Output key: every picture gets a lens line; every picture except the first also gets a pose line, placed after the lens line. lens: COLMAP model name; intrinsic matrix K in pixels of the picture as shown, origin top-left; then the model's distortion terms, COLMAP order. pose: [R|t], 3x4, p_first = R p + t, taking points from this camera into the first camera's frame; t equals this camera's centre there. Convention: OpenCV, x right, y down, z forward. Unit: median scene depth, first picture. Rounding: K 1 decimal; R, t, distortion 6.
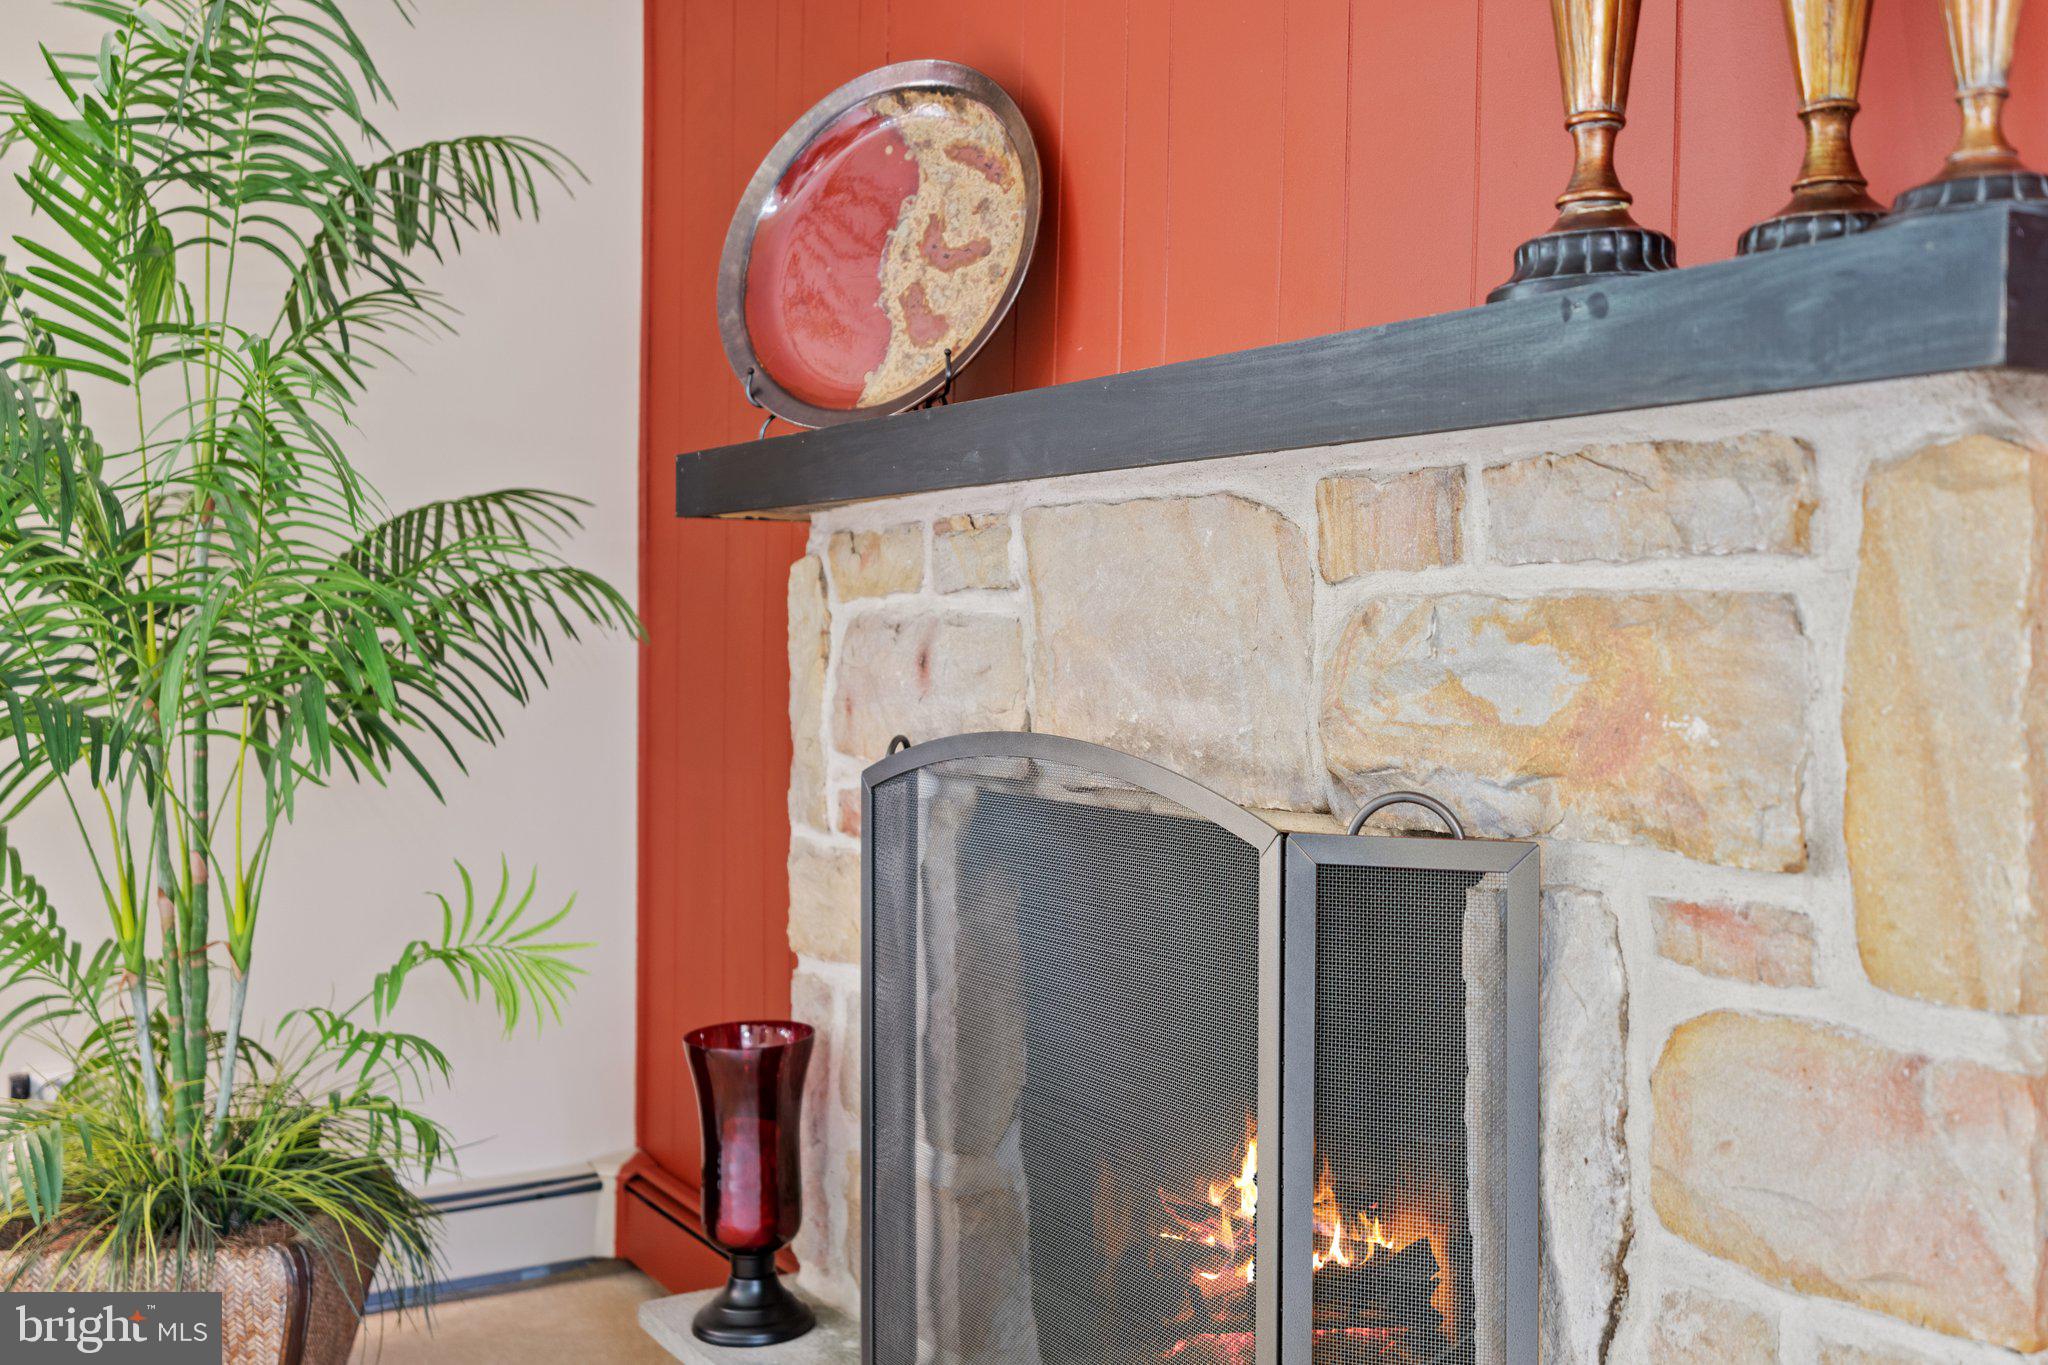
lens RADIAL K [[1978.7, 0, 1024.0], [0, 1978.7, 682.5], [0, 0, 1]] dist [-0.001725, -0.000974]
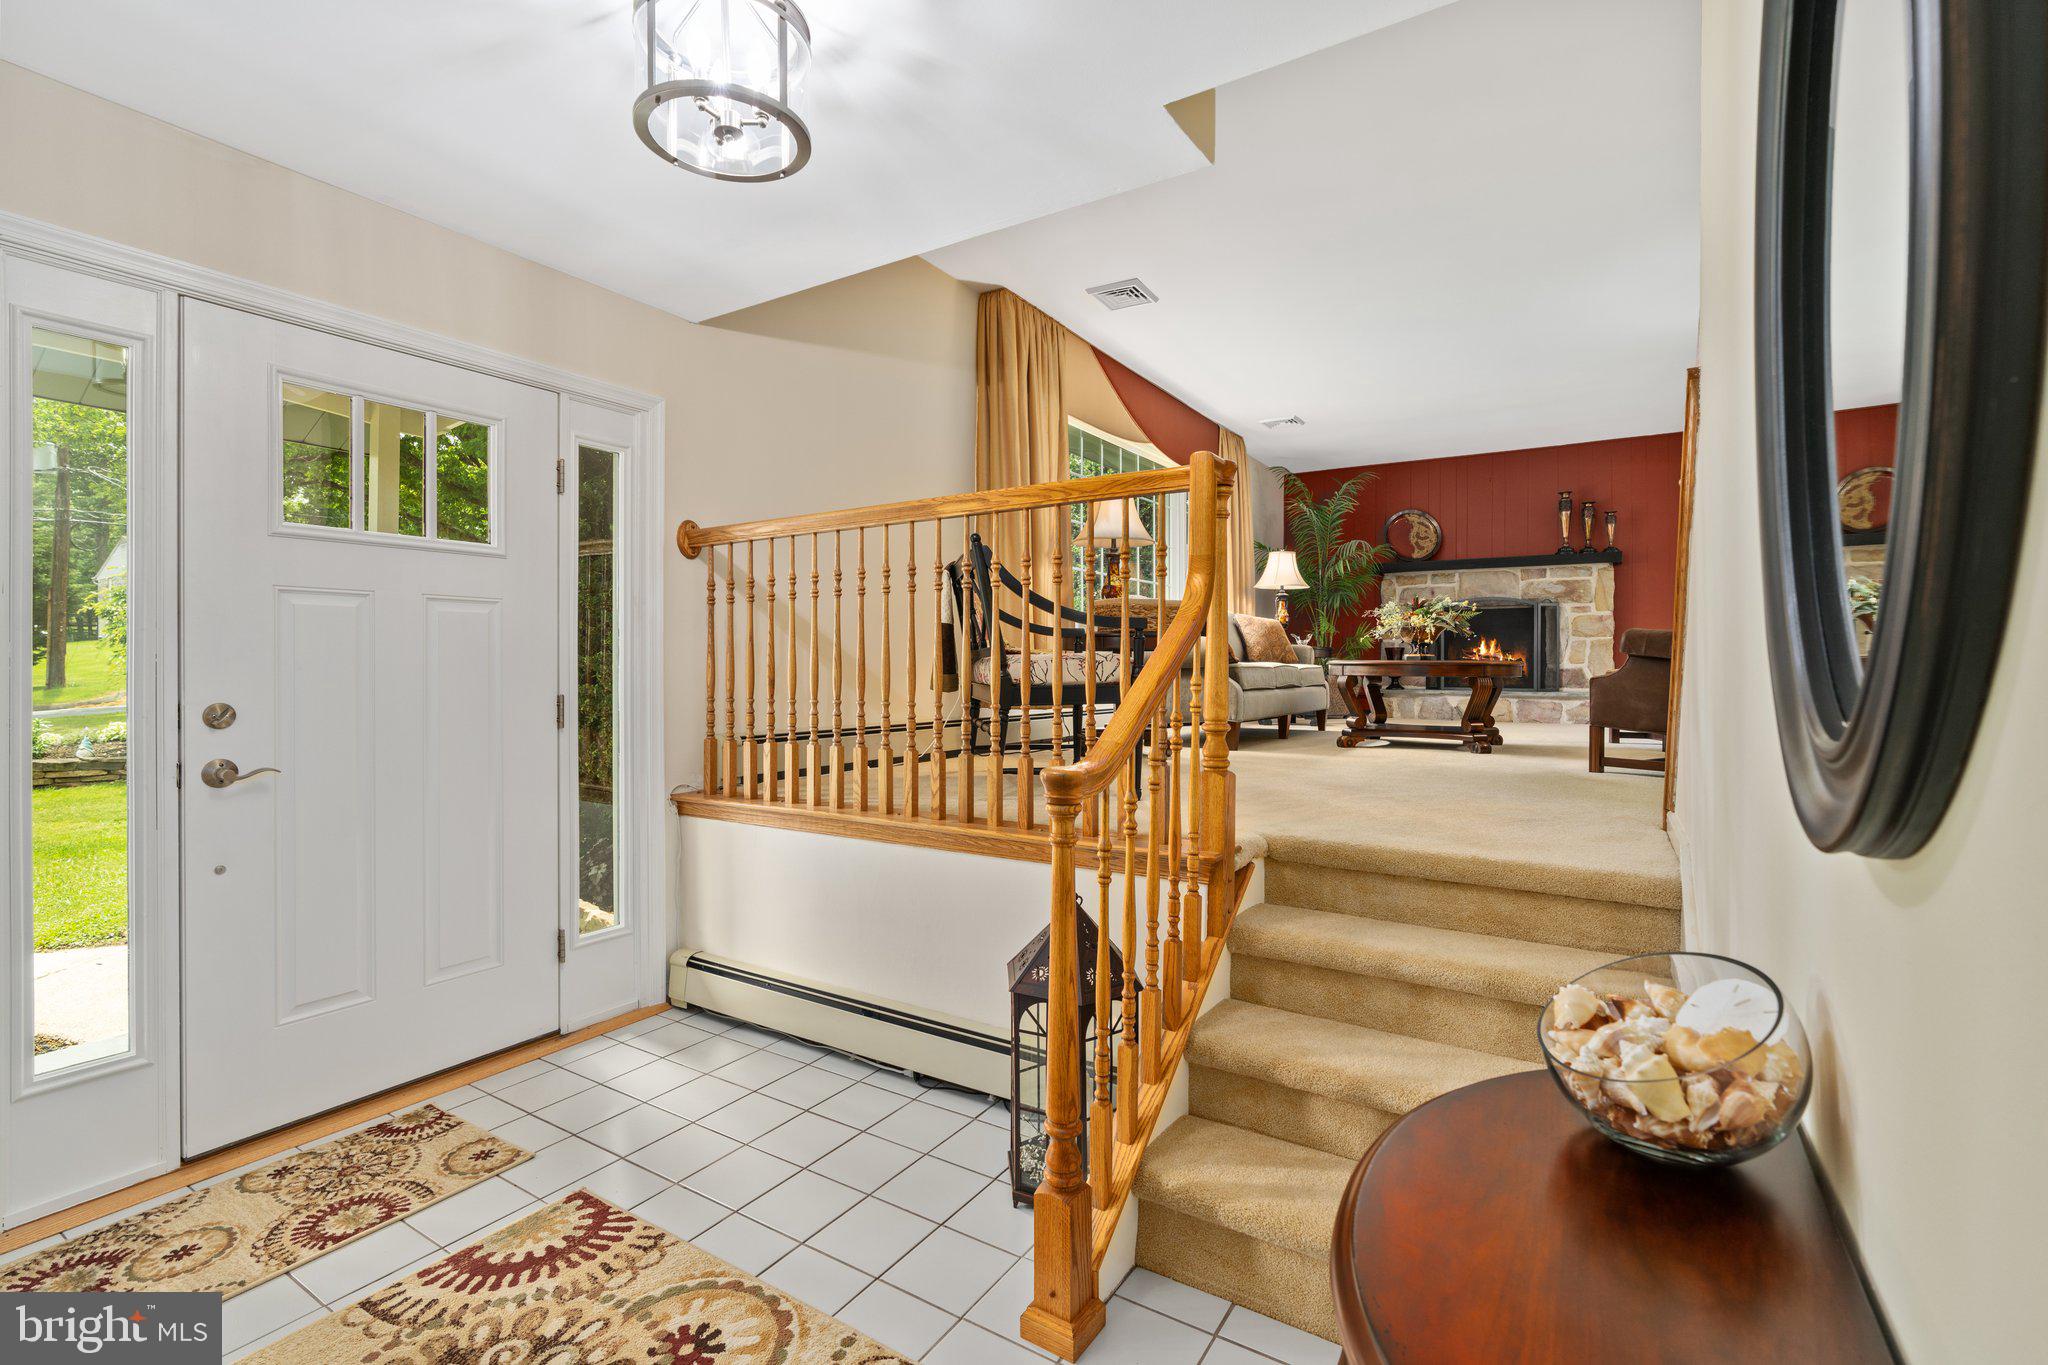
lens RADIAL K [[917.4, 0, 1028.6], [0, 917.4, 679.2], [0, 0, 1]] dist [-0.002551, -0.000240]
pose [[0.888661, -0.008506, 0.458485, -3.522055], [0.011655, 0.999924, -0.004039, 0.367396], [-0.458416, 0.008933, 0.888693, -1.625420]]
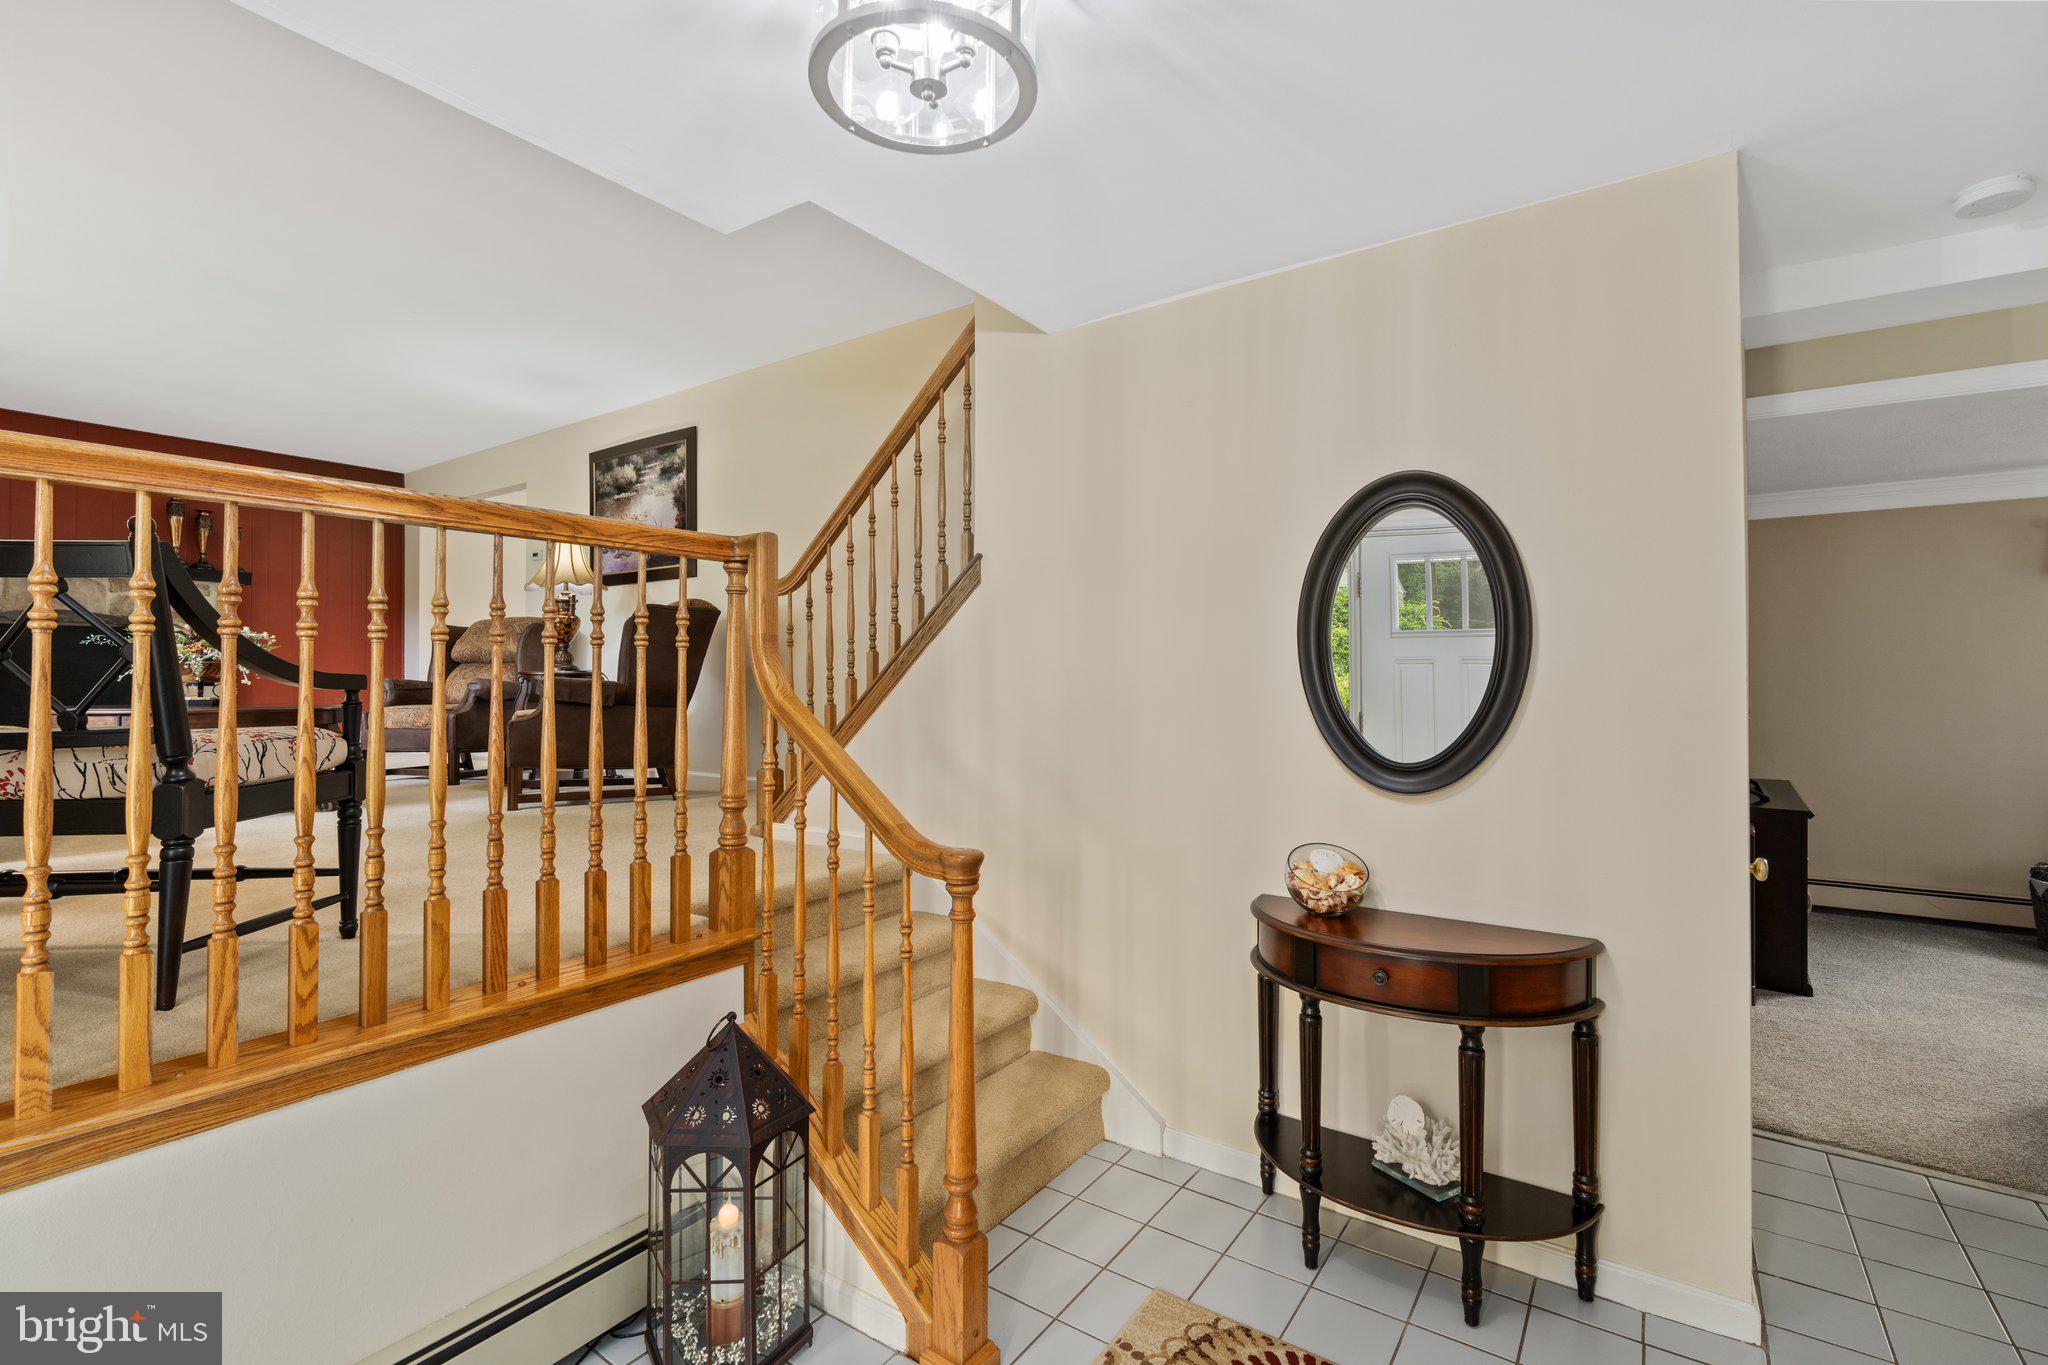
lens RADIAL K [[917.4, 0, 1028.6], [0, 917.4, 679.2], [0, 0, 1]] dist [-0.002551, -0.000240]
pose [[-0.413661, 0.004191, 0.910421, -3.885777], [0.016749, 0.999855, 0.003007, 0.285488], [-0.910277, 0.016493, -0.413672, -0.638052]]
